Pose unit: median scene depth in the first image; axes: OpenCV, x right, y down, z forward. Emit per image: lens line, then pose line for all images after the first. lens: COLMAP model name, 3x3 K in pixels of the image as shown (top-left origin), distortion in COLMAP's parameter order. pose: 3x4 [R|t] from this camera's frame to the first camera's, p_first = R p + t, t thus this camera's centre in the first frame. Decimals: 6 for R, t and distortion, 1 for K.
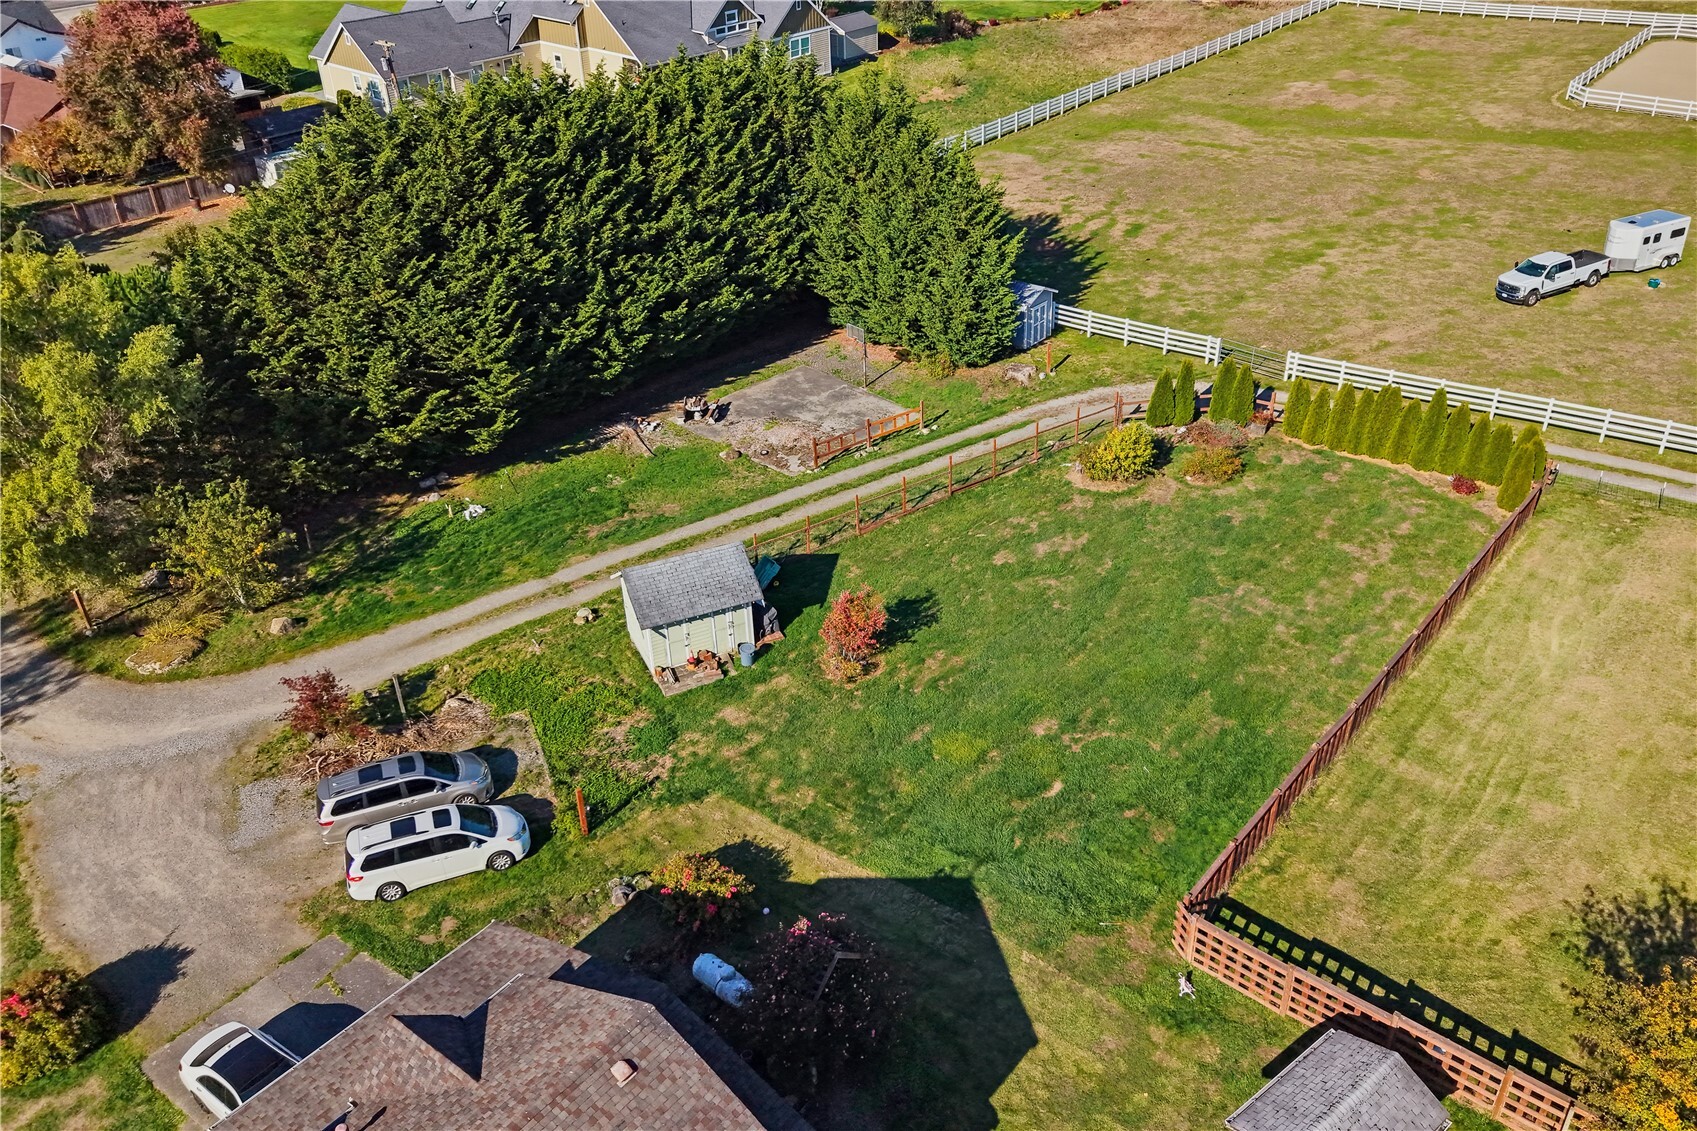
lens RADIAL K [[1338.9, 0, 904.7], [0, 1338.9, 563.5], [0, 0, 1]] dist [0.040979, -0.078238]
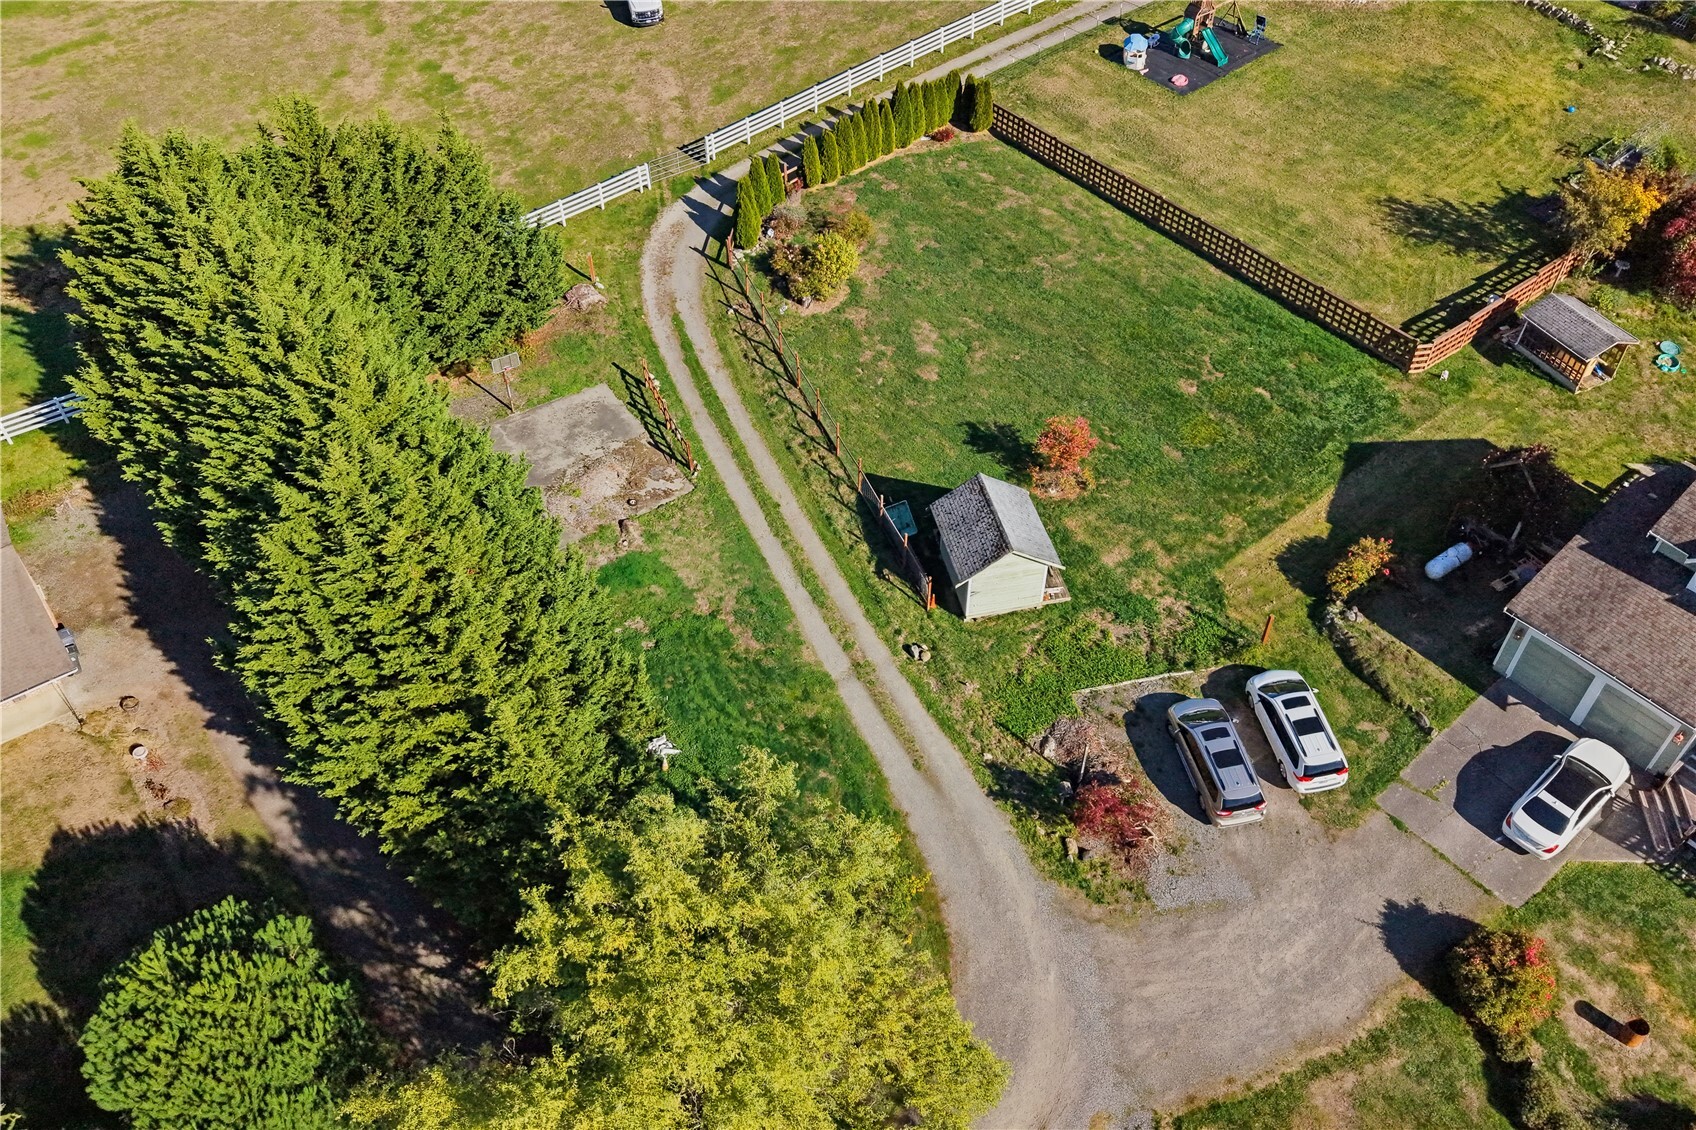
lens RADIAL K [[1440.2, 0, 850.5], [0, 1440.2, 524.9], [0, 0, 1]] dist [0.061814, -0.120557]
pose [[0.233175, -0.668805, 0.705925, -0.852420], [0.522548, 0.698396, 0.489068, -0.522700], [-0.820106, 0.254841, 0.512331, 0.423892]]
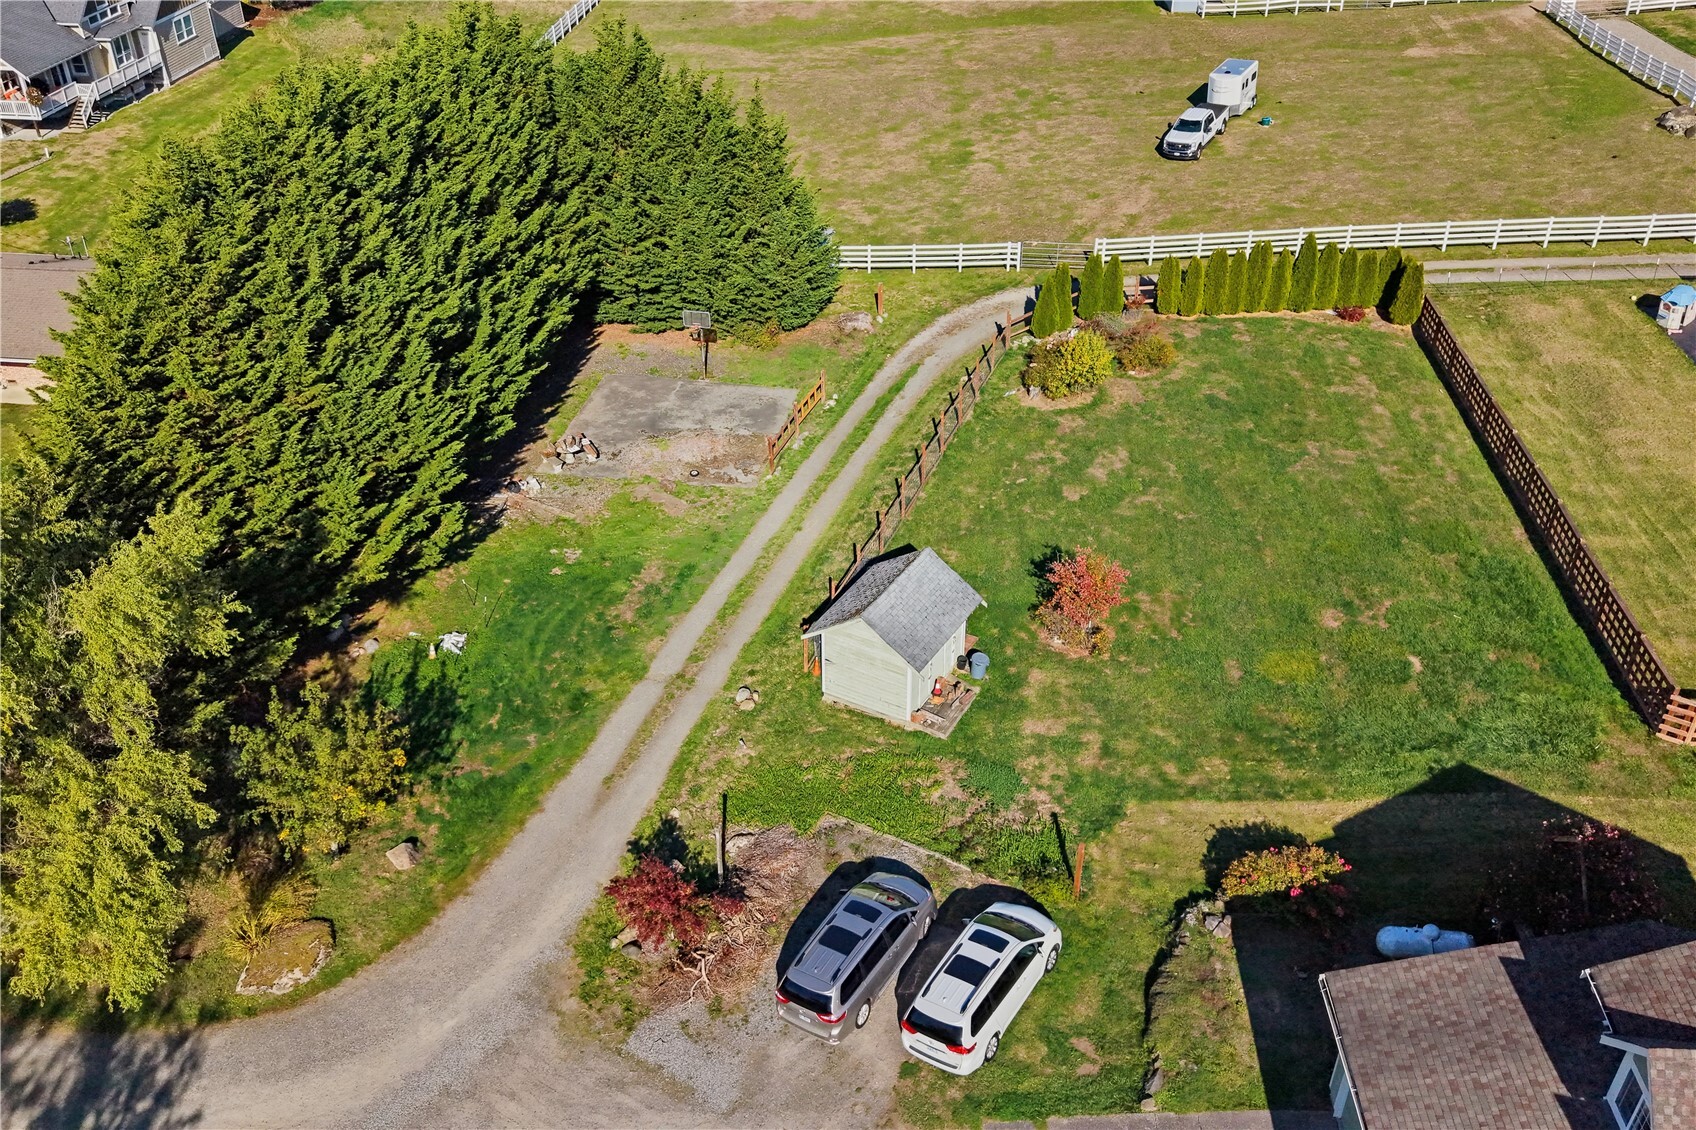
lens RADIAL K [[1440.2, 0, 850.5], [0, 1440.2, 524.9], [0, 0, 1]] dist [0.061814, -0.120557]
pose [[0.828590, -0.293172, 0.476958, -0.521105], [0.295901, 0.952543, 0.071450, -0.096682], [-0.475270, 0.081929, 0.876017, 0.165425]]
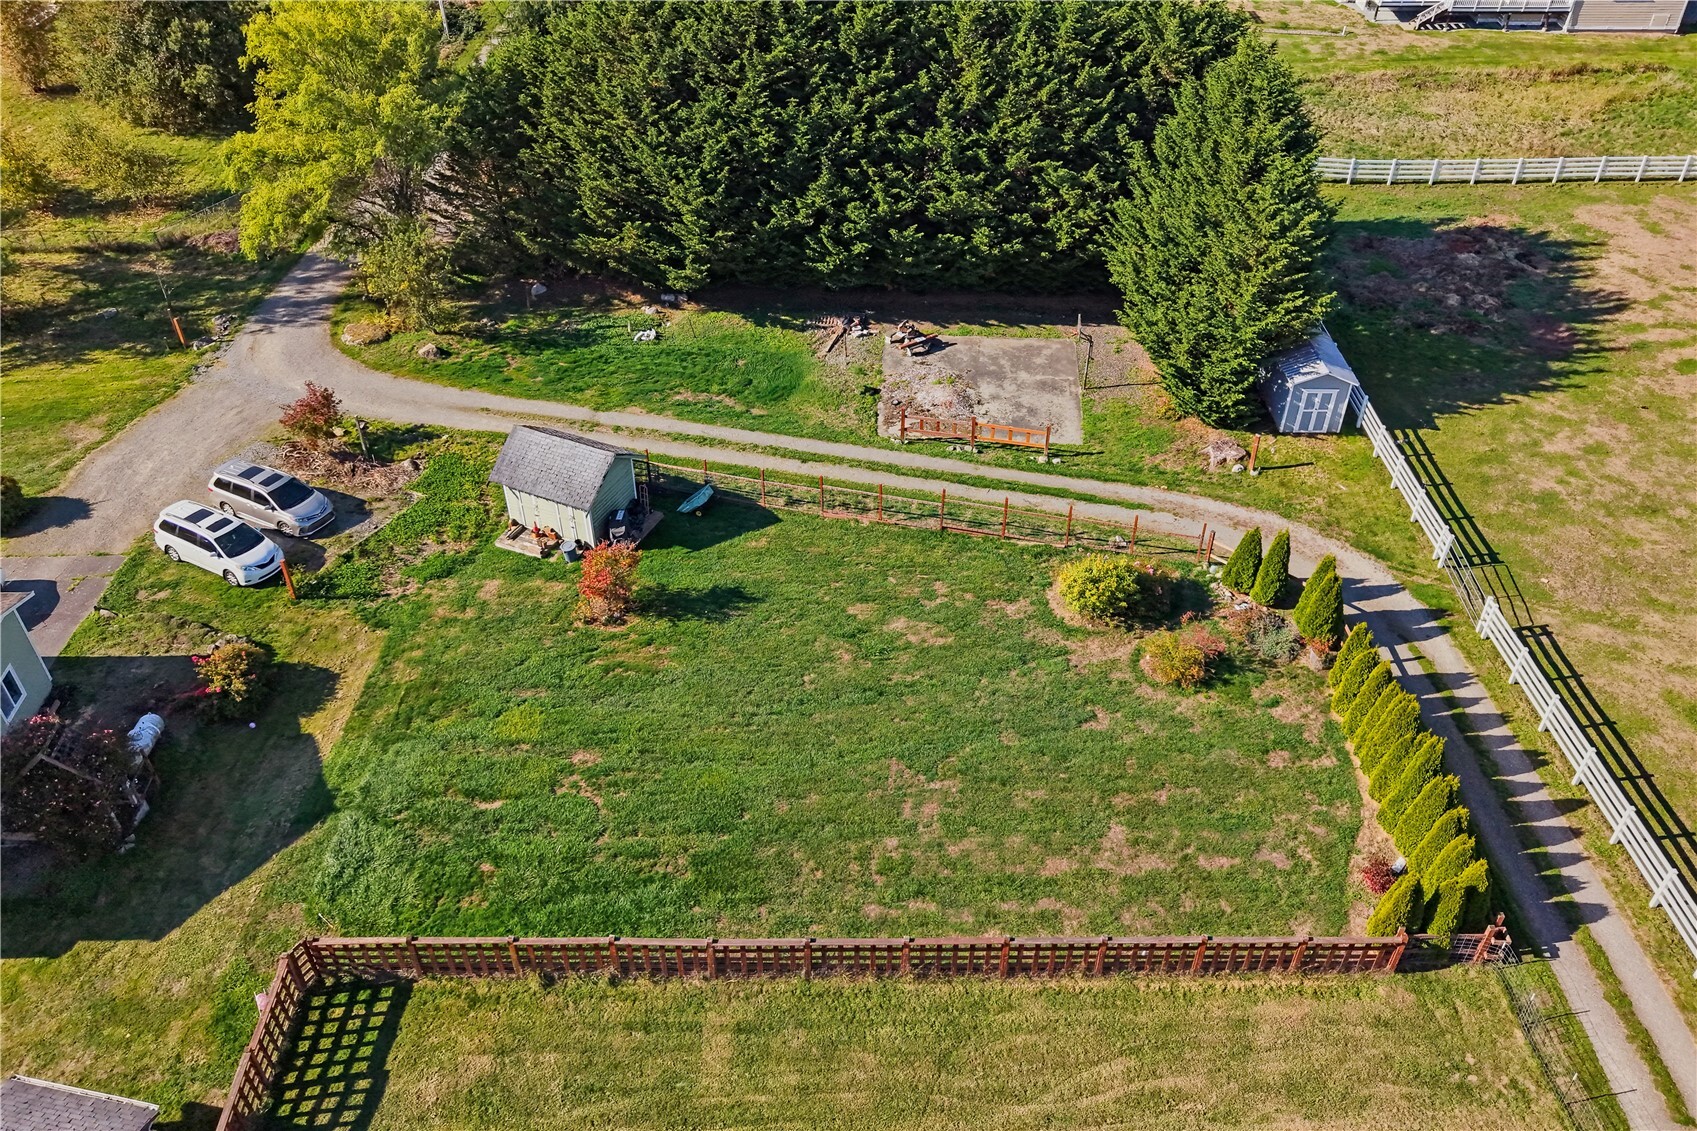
lens RADIAL K [[1352.7, 0, 844.6], [0, 1352.7, 546.5], [0, 0, 1]] dist [0.056938, -0.086027]
pose [[0.629704, 0.490973, -0.602012, 0.556500], [-0.416688, 0.867513, 0.271648, -0.266080], [0.655624, 0.079794, 0.750859, 0.288315]]
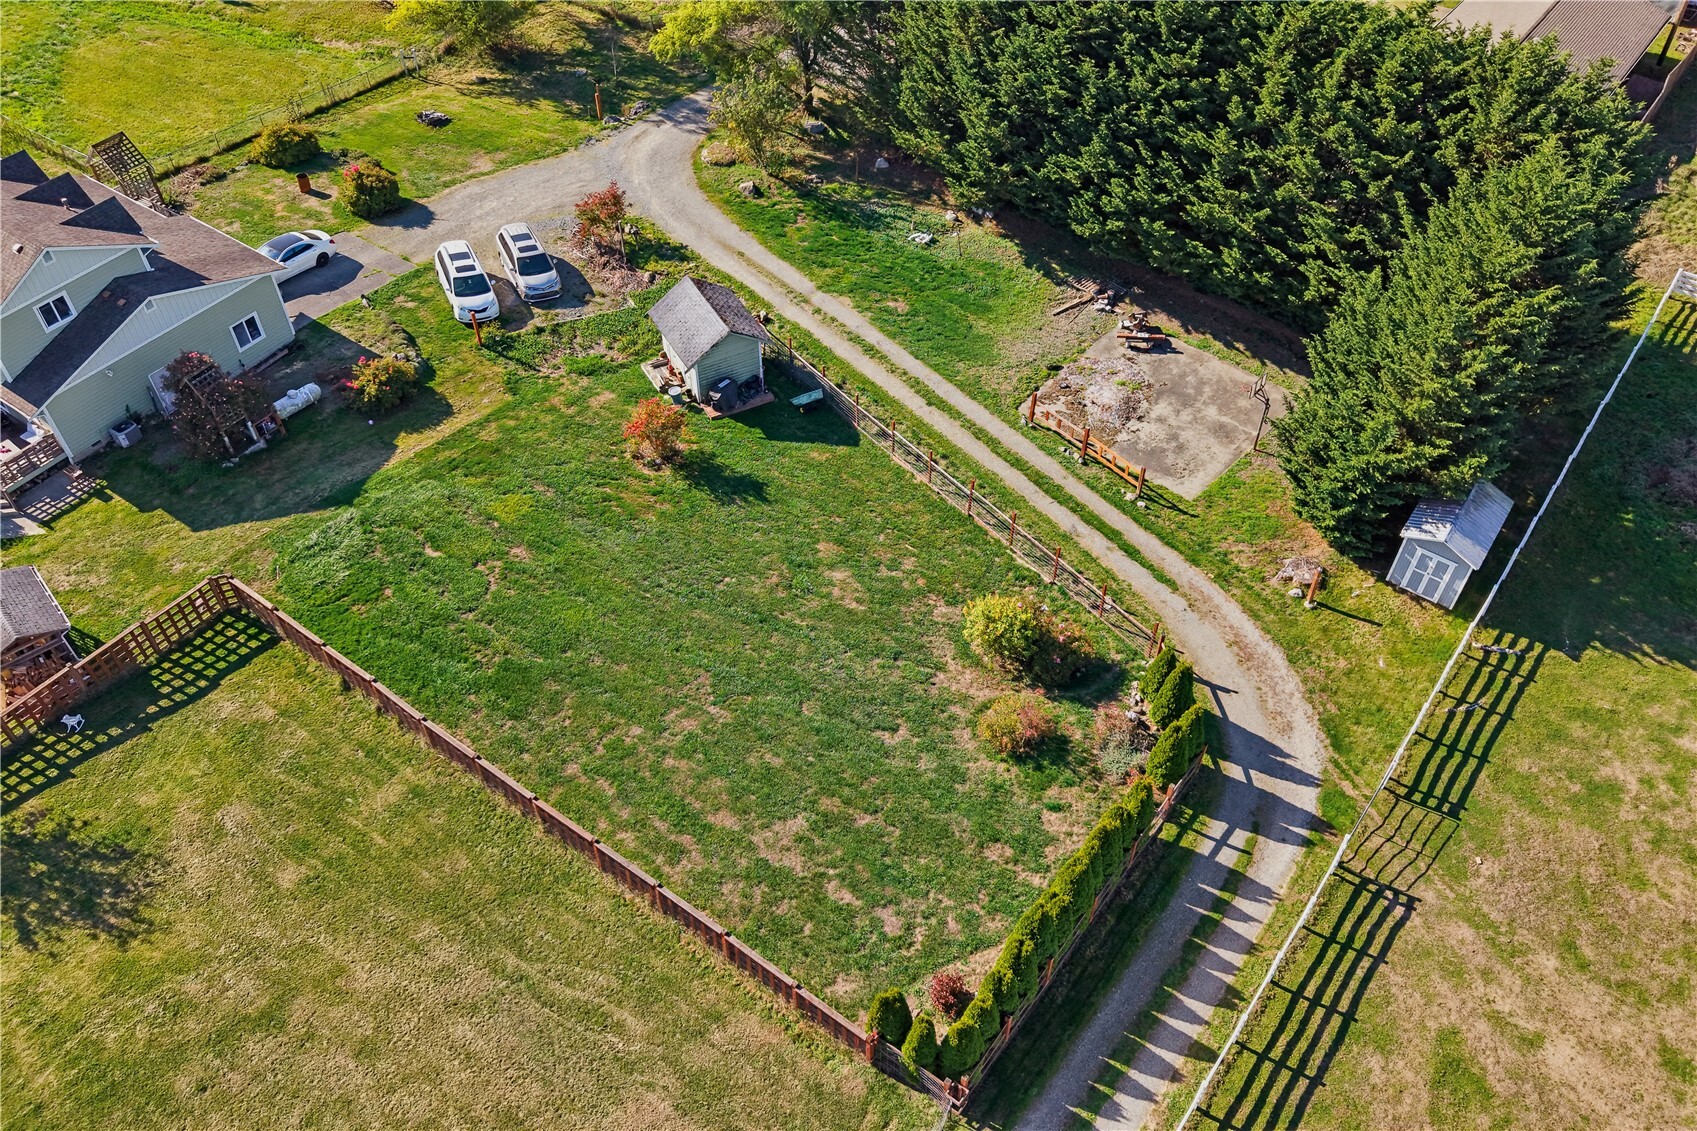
lens RADIAL K [[1352.7, 0, 844.6], [0, 1352.7, 546.5], [0, 0, 1]] dist [0.056938, -0.086027]
pose [[0.033552, 0.718493, -0.694725, 0.706570], [-0.530829, 0.601777, 0.596728, -0.558649], [0.846814, 0.348759, 0.401588, 0.579160]]
